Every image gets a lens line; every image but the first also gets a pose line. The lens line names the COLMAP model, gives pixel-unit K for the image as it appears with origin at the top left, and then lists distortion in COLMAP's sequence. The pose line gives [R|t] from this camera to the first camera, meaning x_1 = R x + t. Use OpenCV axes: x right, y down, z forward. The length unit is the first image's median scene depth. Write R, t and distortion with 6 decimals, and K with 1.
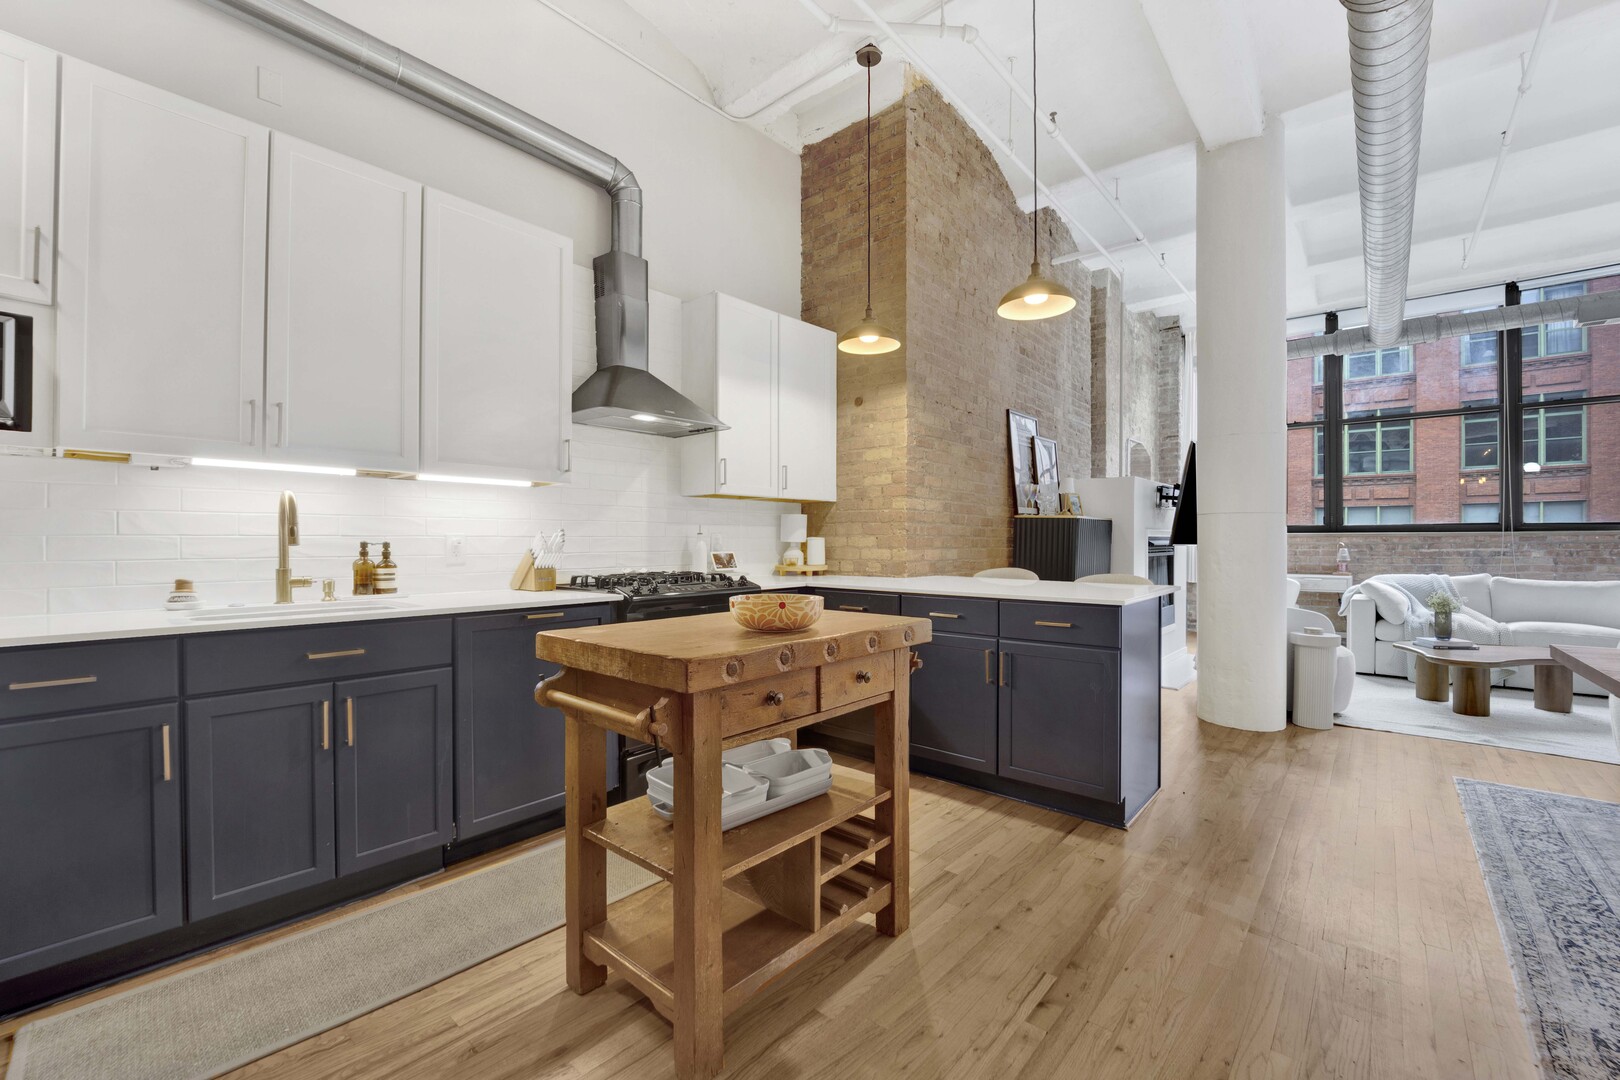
lens RADIAL K [[676.4, 0, 814.4], [0, 676.4, 543.1], [0, 0, 1]] dist [-0.016885, 0.000110]
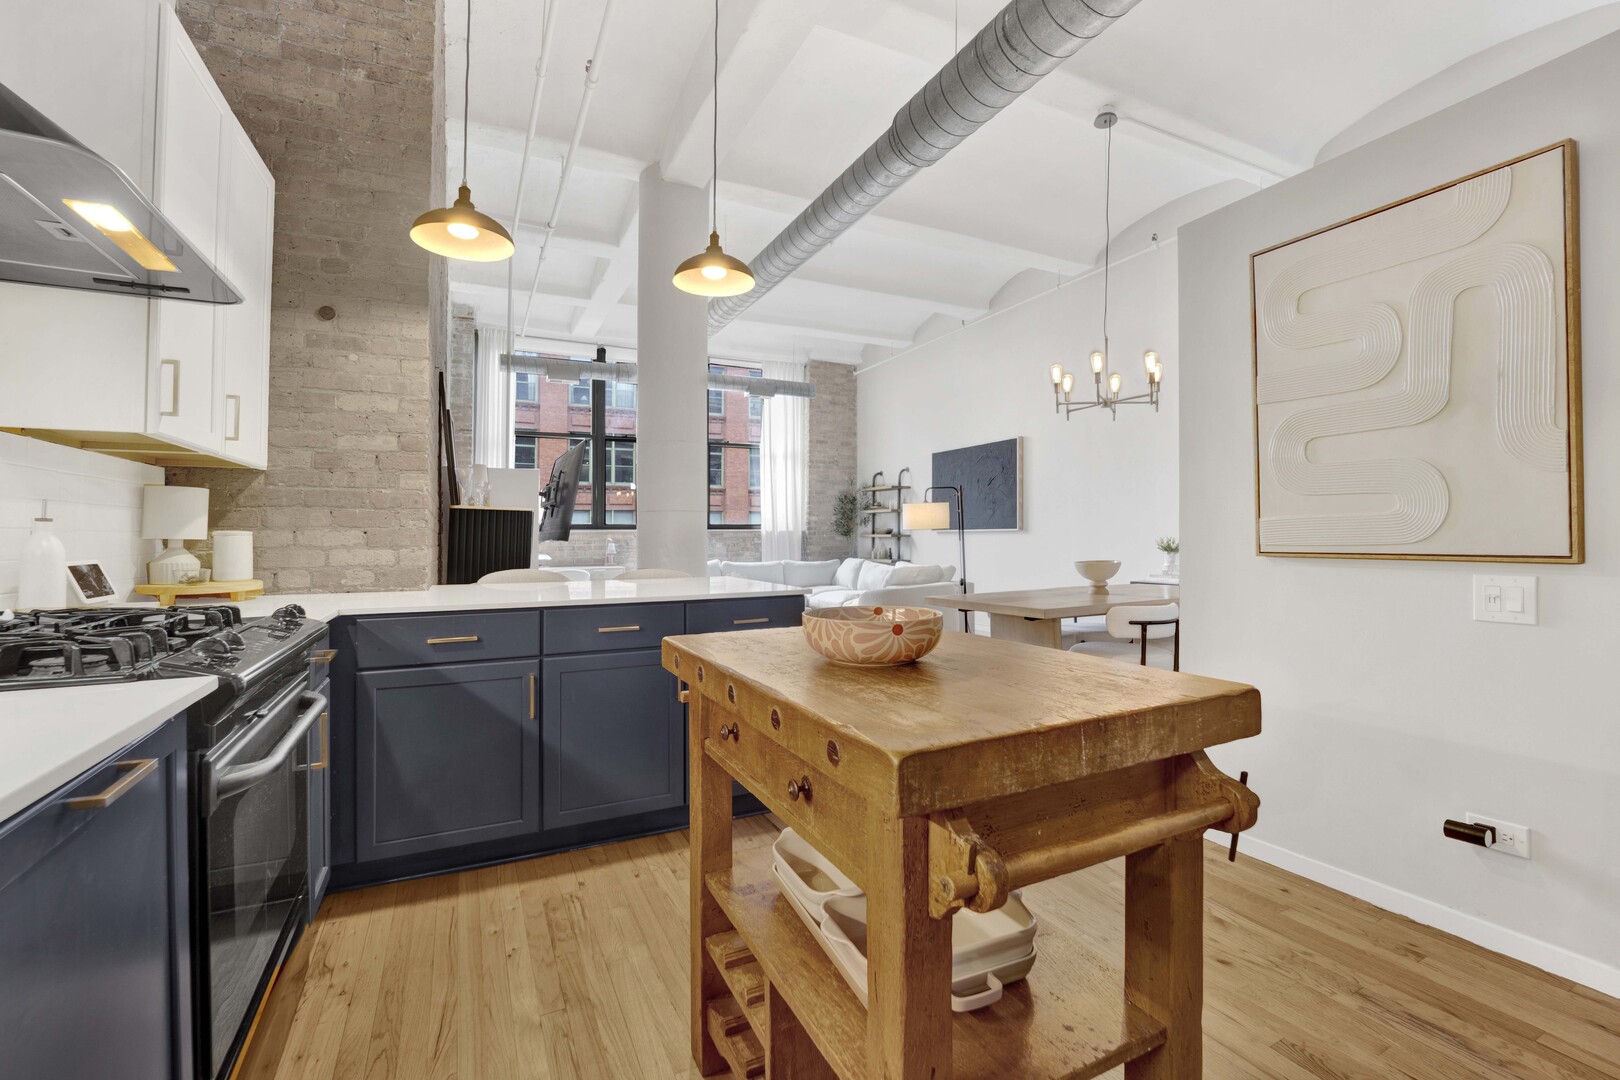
lens RADIAL K [[676.4, 0, 809.6], [0, 676.4, 519.9], [0, 0, 1]] dist [-0.016885, 0.000110]
pose [[0.391484, 0.019165, 0.919985, -0.234760], [0.012365, 0.999583, -0.026084, 0.001955], [-0.920102, 0.021587, 0.391084, 0.255047]]
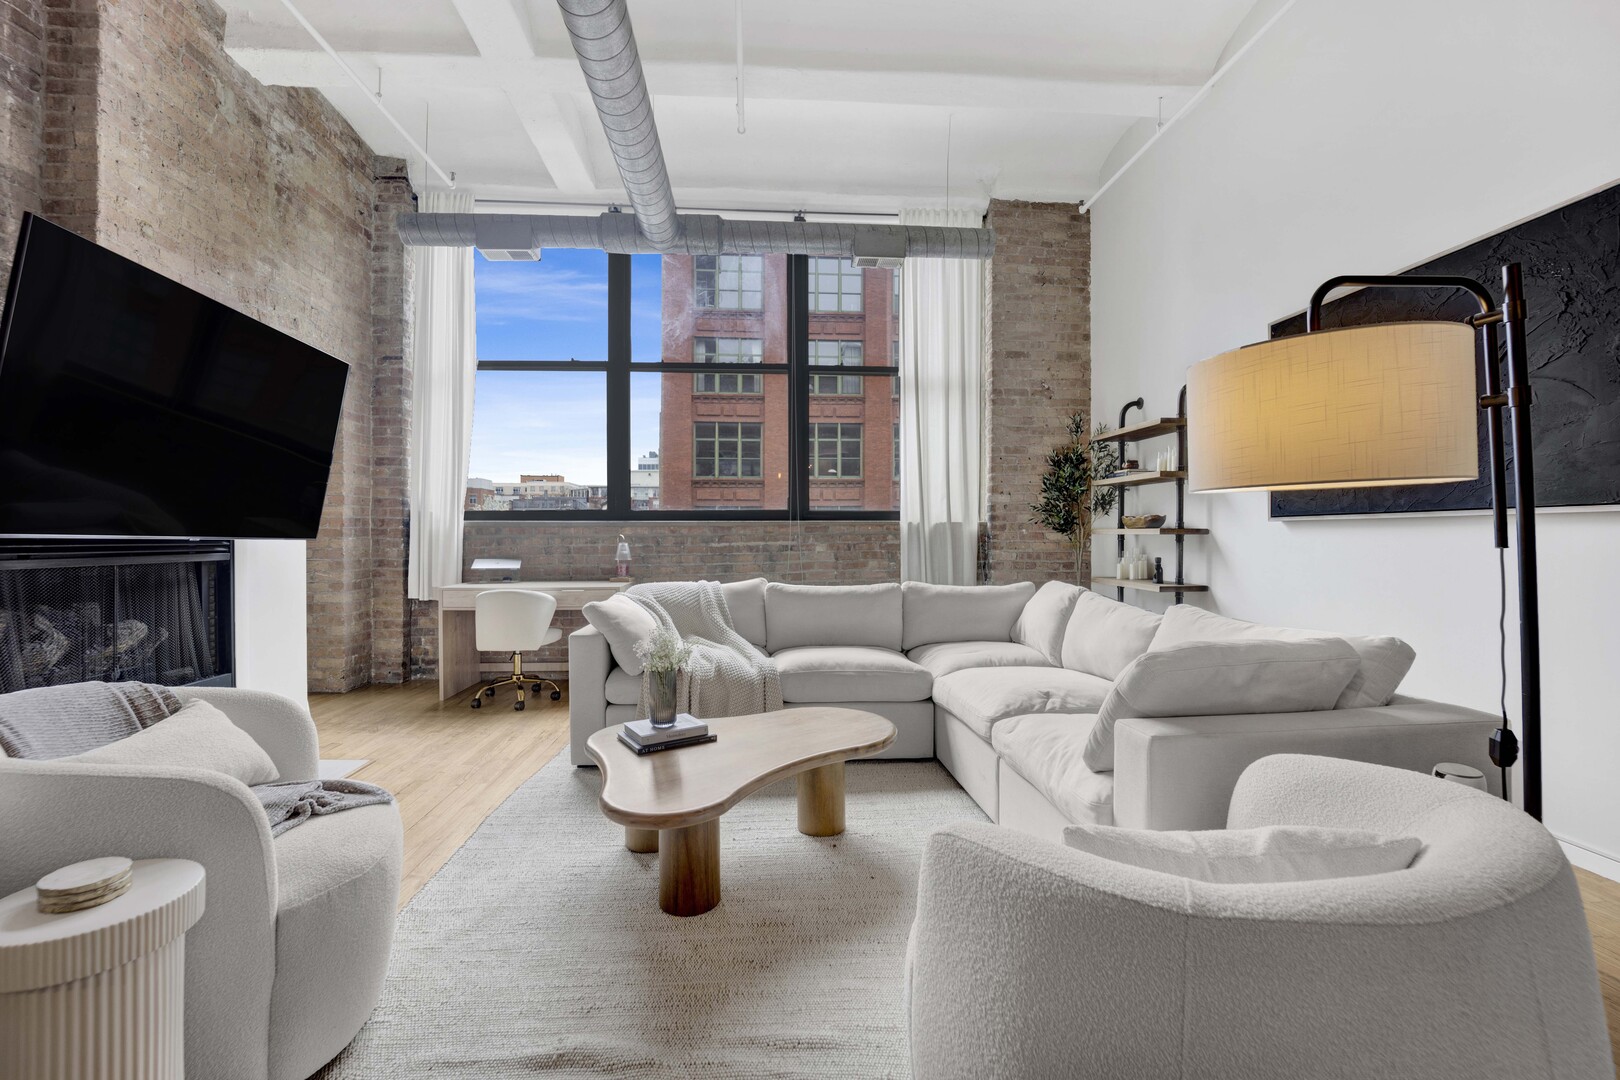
lens RADIAL K [[676.4, 0, 824.4], [0, 676.4, 518.9], [0, 0, 1]] dist [-0.016885, 0.000110]
pose [[0.692621, 0.017455, 0.721090, 0.547473], [0.005220, 0.999560, -0.029210, 0.005735], [-0.721283, 0.023996, 0.692225, 0.465574]]
